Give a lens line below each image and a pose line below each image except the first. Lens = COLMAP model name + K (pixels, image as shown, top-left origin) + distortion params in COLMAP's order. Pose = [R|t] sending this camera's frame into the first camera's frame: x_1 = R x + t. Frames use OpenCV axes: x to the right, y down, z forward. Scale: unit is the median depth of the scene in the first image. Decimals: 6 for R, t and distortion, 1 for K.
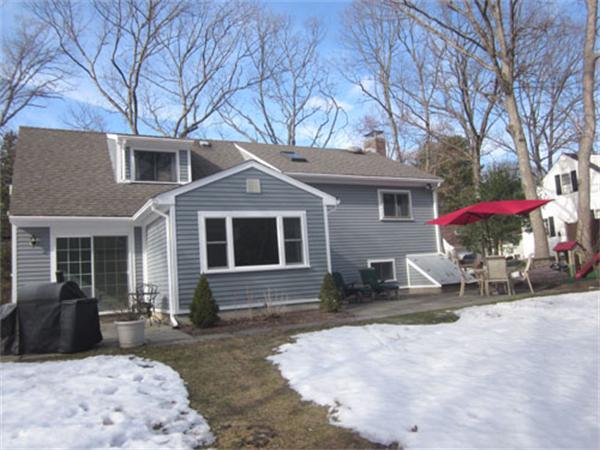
lens RADIAL K [[504.9, 0, 300.4], [0, 504.9, 225.1], [0, 0, 1]] dist [-0.029603, -0.005347]
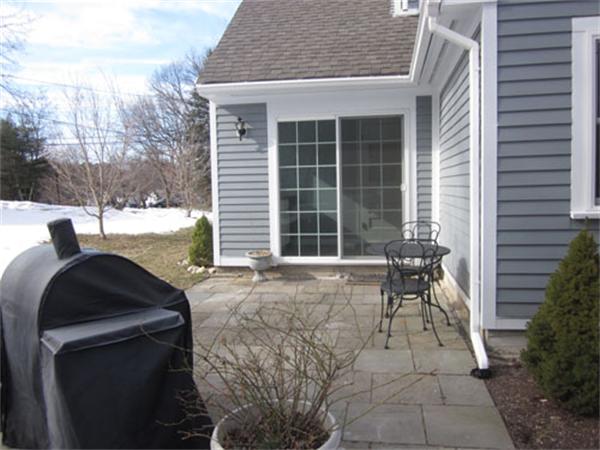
lens RADIAL K [[504.9, 0, 300.5], [0, 504.9, 224.1], [0, 0, 1]] dist [-0.029603, -0.005347]
pose [[0.805962, 0.089987, -0.585088, -0.127438], [0.034233, 0.979639, 0.197825, 0.026356], [0.590977, -0.179468, 0.786471, 0.549250]]
